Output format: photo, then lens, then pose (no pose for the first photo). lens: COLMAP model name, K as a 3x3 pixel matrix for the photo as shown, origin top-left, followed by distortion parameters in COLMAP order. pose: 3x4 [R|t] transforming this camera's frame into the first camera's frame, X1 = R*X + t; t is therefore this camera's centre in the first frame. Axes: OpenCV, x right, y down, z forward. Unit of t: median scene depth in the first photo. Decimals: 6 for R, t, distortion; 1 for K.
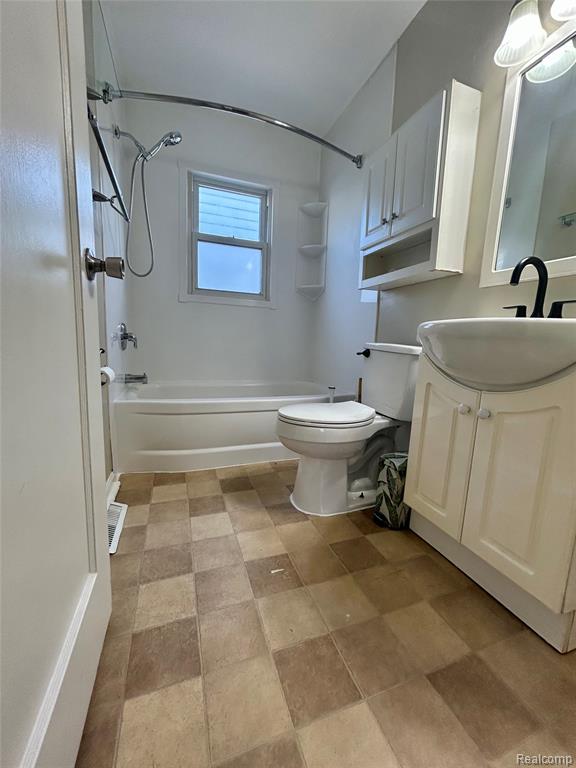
lens RADIAL K [[307.9, 0, 289.9], [0, 307.9, 382.4], [0, 0, 1]] dist [-0.000553, 0.000238]
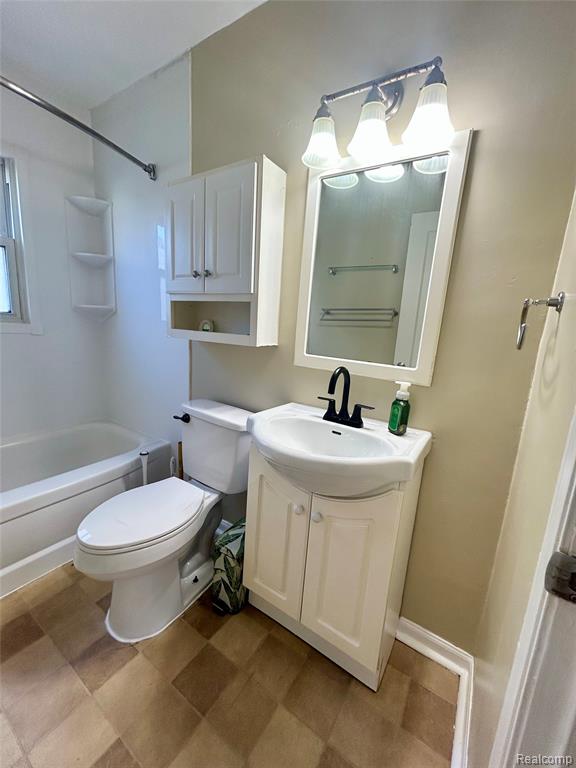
lens RADIAL K [[307.9, 0, 289.9], [0, 307.9, 382.4], [0, 0, 1]] dist [-0.000553, 0.000238]
pose [[0.802212, -0.095598, 0.589336, -0.030069], [0.049234, 0.994328, 0.094275, -0.335558], [-0.595006, -0.046613, 0.802368, 0.141388]]
